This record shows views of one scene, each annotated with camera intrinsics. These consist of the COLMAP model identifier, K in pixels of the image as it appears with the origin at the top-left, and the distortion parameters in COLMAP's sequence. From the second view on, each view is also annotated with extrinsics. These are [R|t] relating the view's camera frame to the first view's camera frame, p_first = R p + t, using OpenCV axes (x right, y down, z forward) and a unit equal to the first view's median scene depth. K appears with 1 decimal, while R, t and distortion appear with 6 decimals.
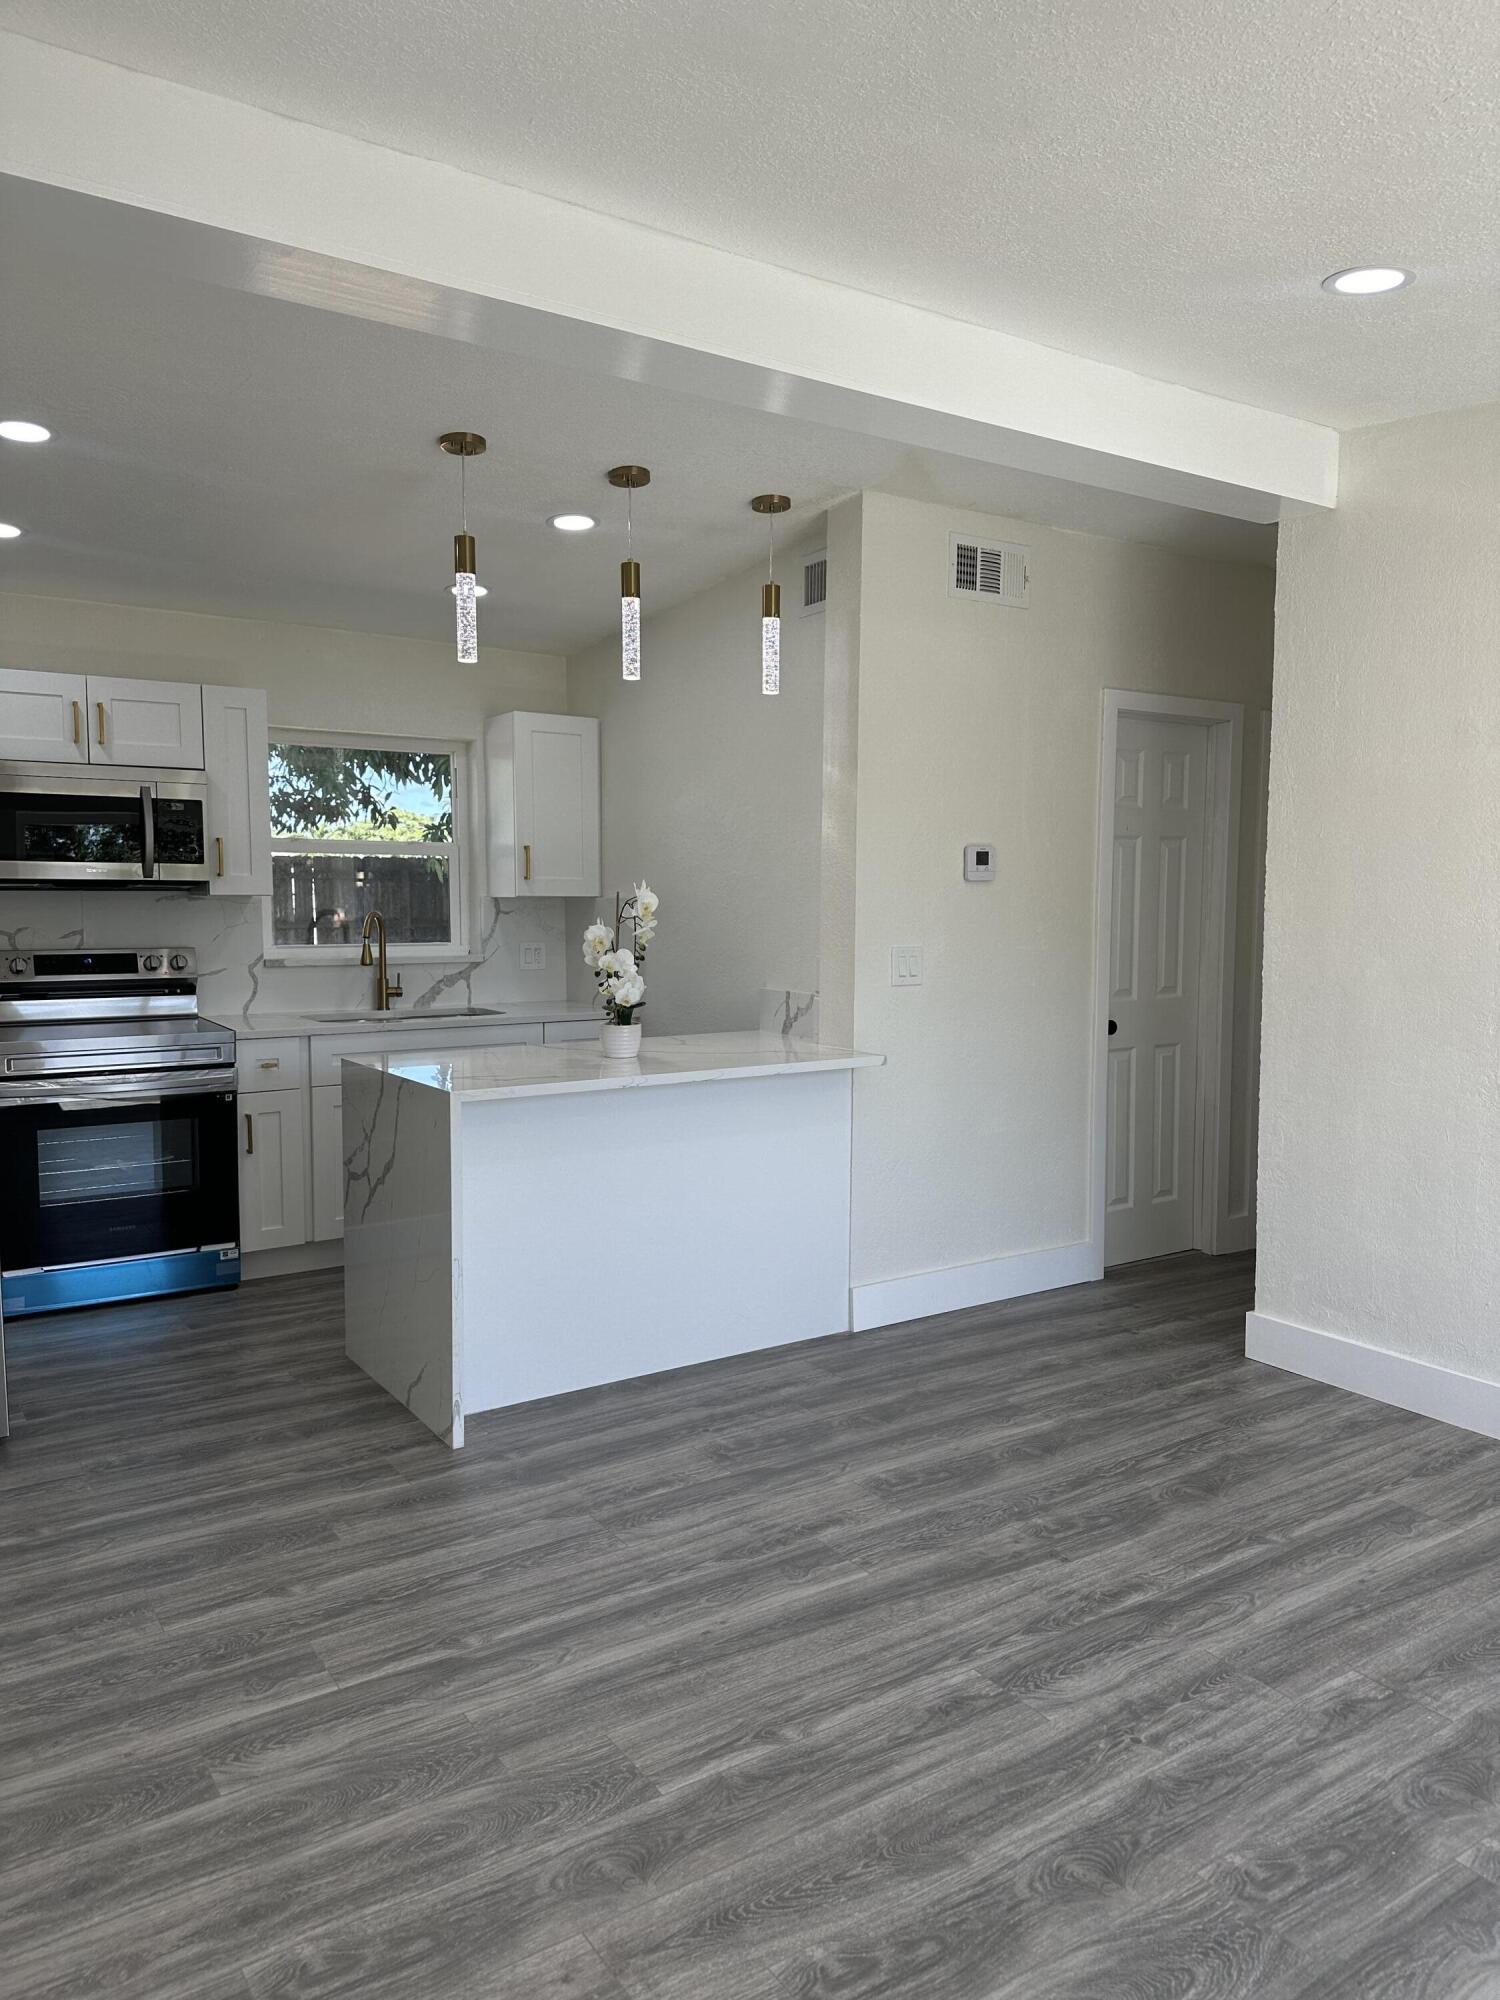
lens RADIAL K [[1381.8, 0, 751.6], [0, 1381.8, 1020.0], [0, 0, 1]] dist [0.128867, -0.196333]
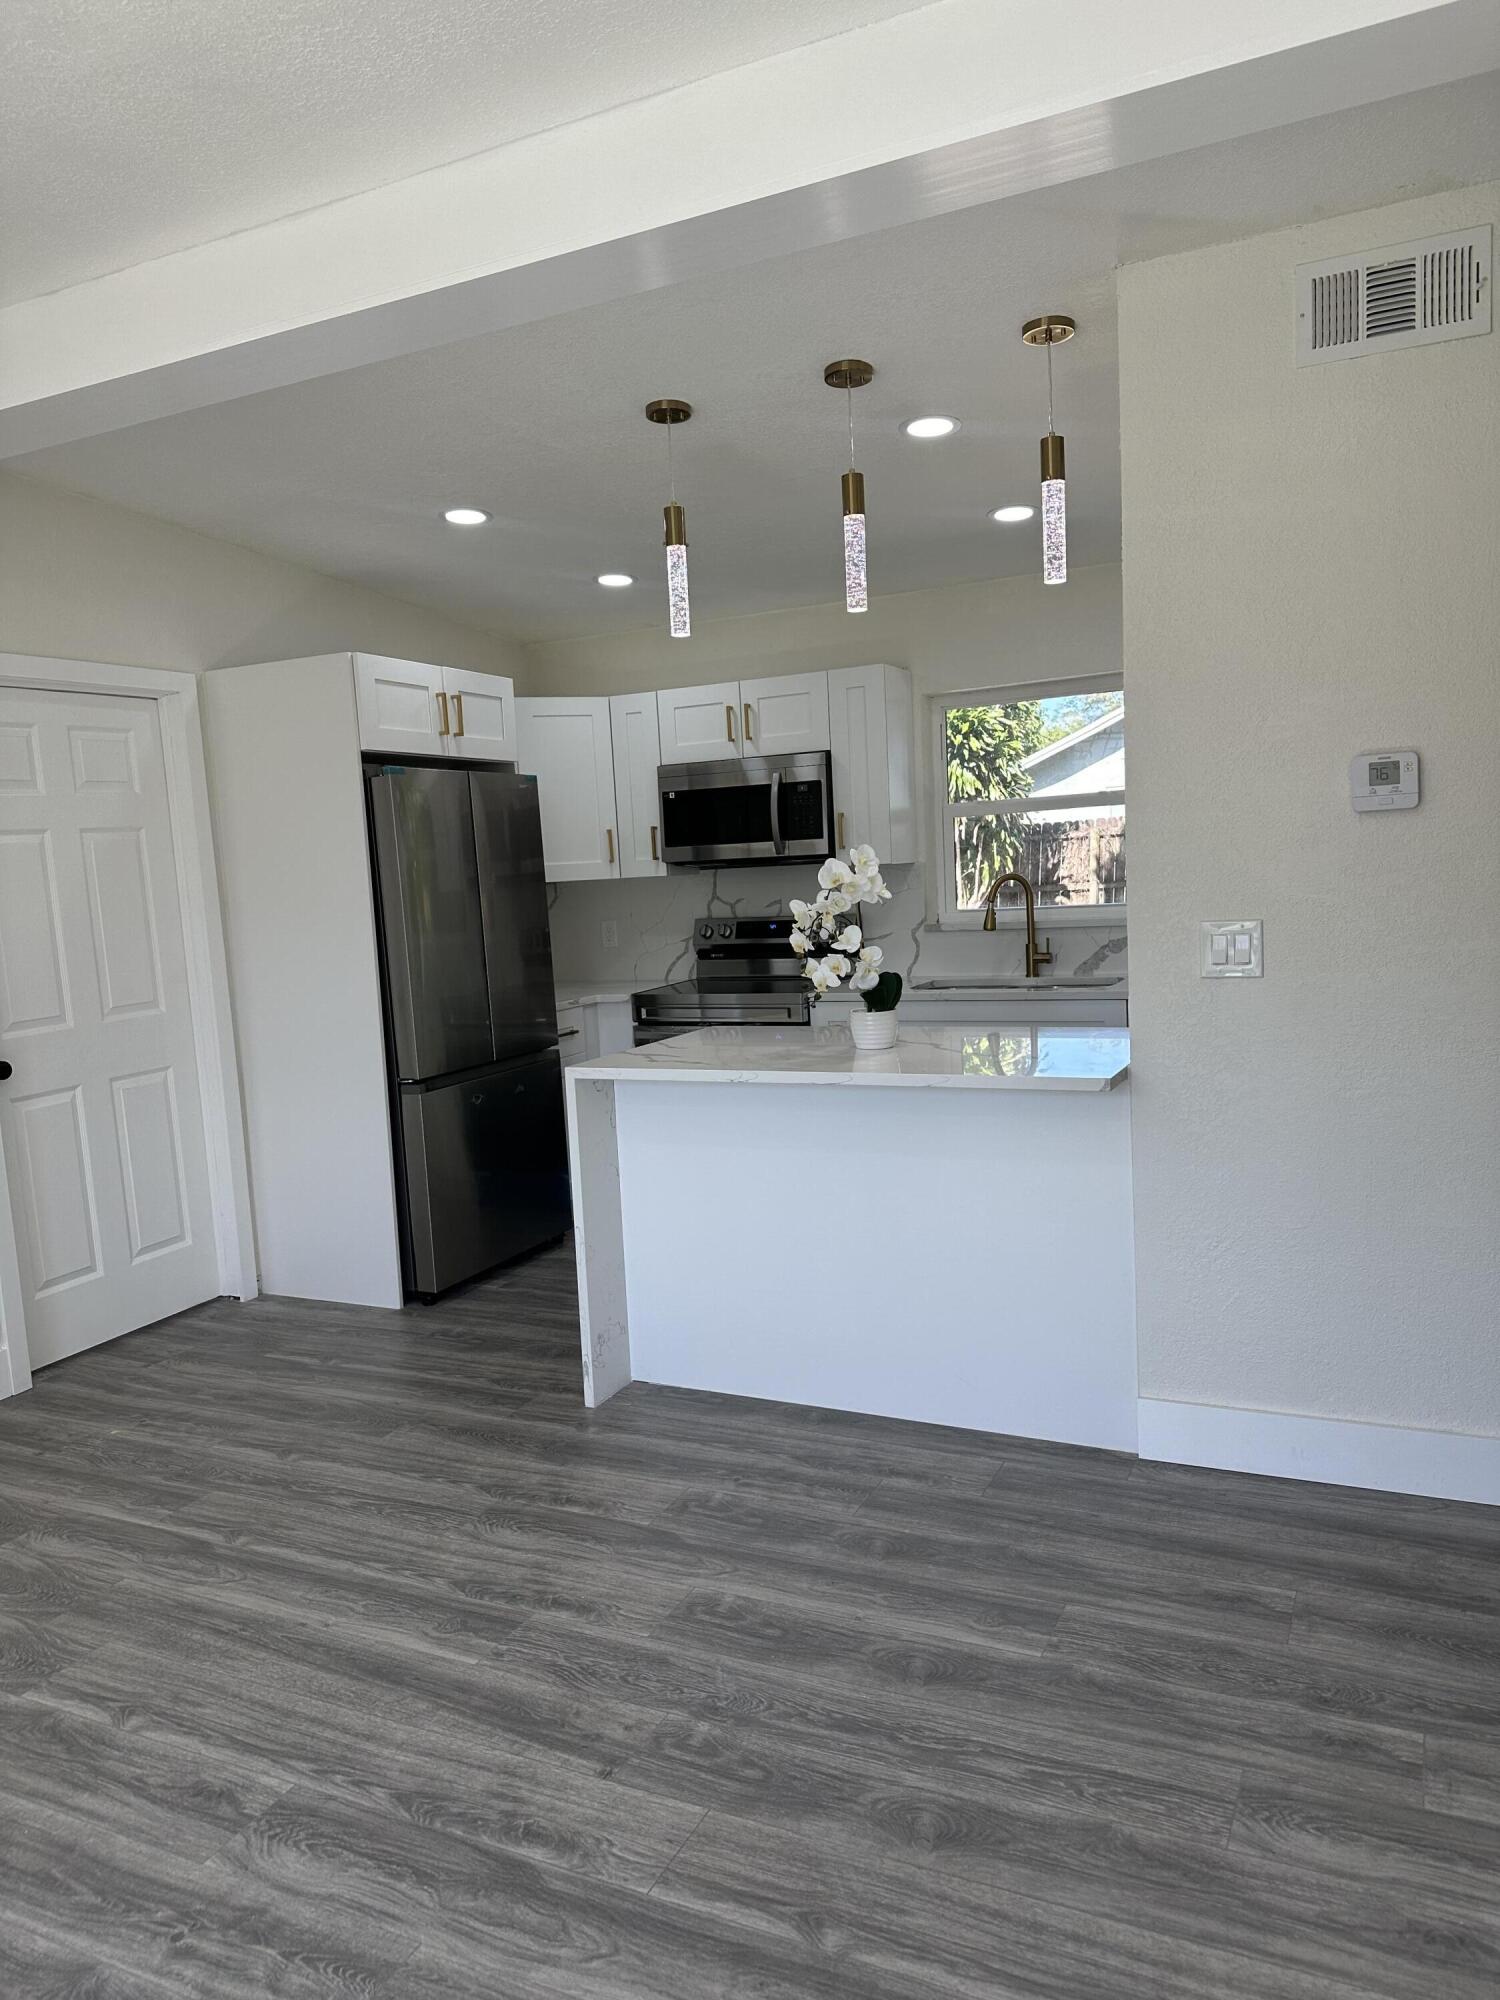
lens RADIAL K [[1395.8, 0, 747.9], [0, 1395.8, 1004.4], [0, 0, 1]] dist [0.041038, -0.037668]
pose [[0.506511, 0.056519, -0.860379, 0.774445], [-0.026320, 0.998398, 0.050091, -0.052955], [0.861832, -0.002727, 0.507187, 0.609339]]
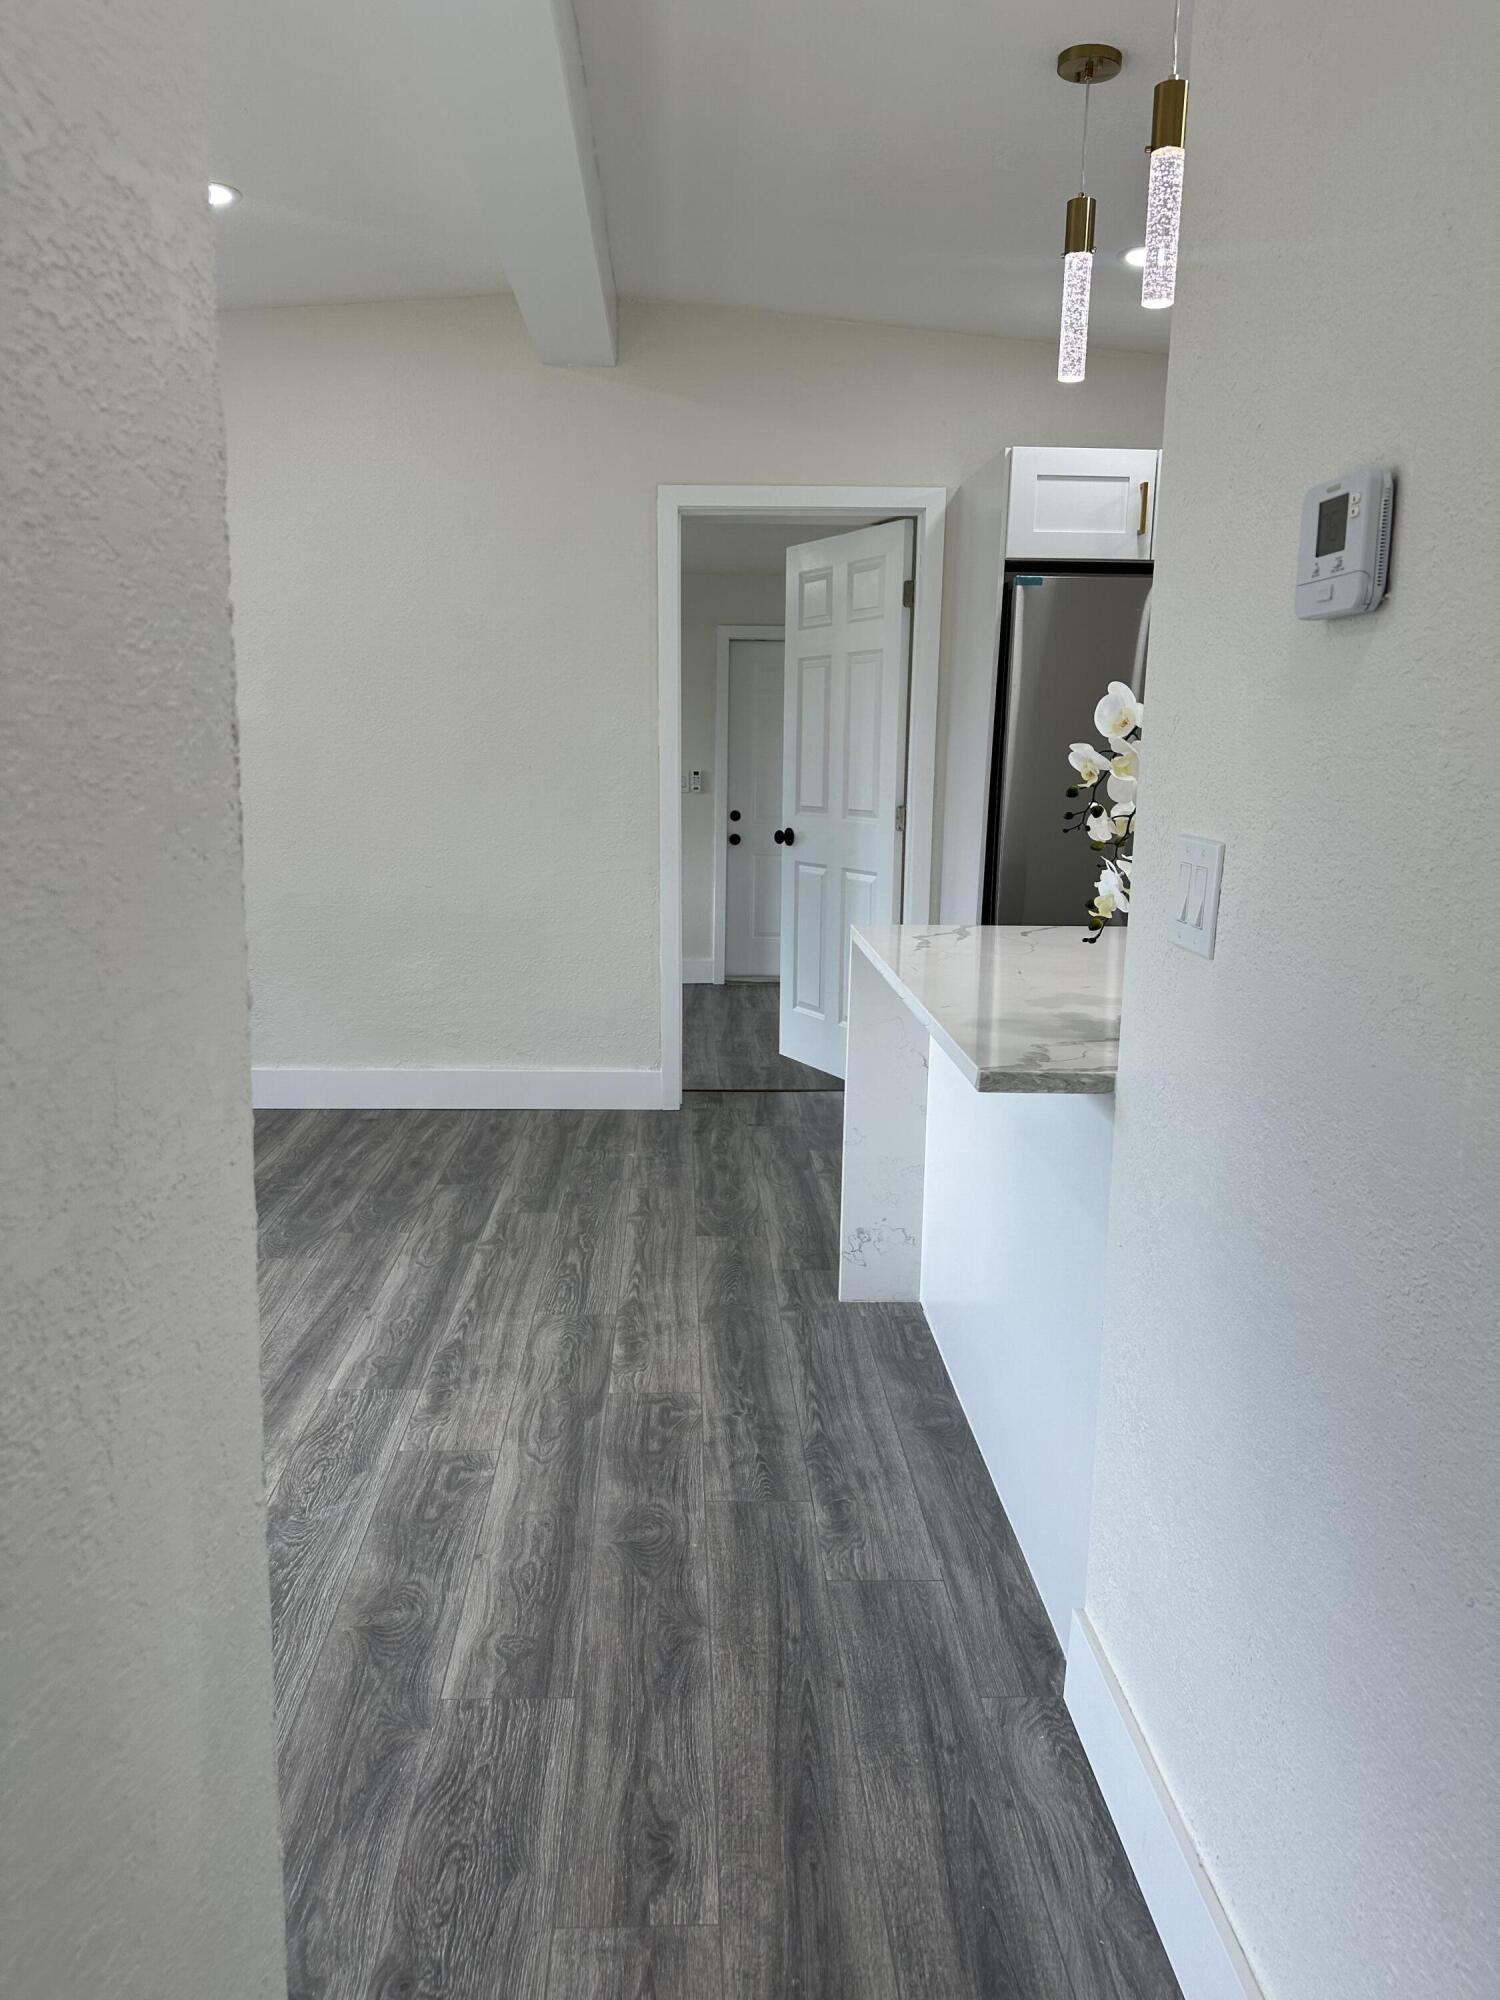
lens RADIAL K [[1388.5, 0, 744.8], [0, 1388.5, 988.7], [0, 0, 1]] dist [0.100874, -0.150722]
pose [[-0.512766, 0.145428, -0.846121, 0.627284], [-0.099482, 0.968845, 0.226809, -0.111603], [0.852745, 0.200474, -0.482324, 1.441074]]
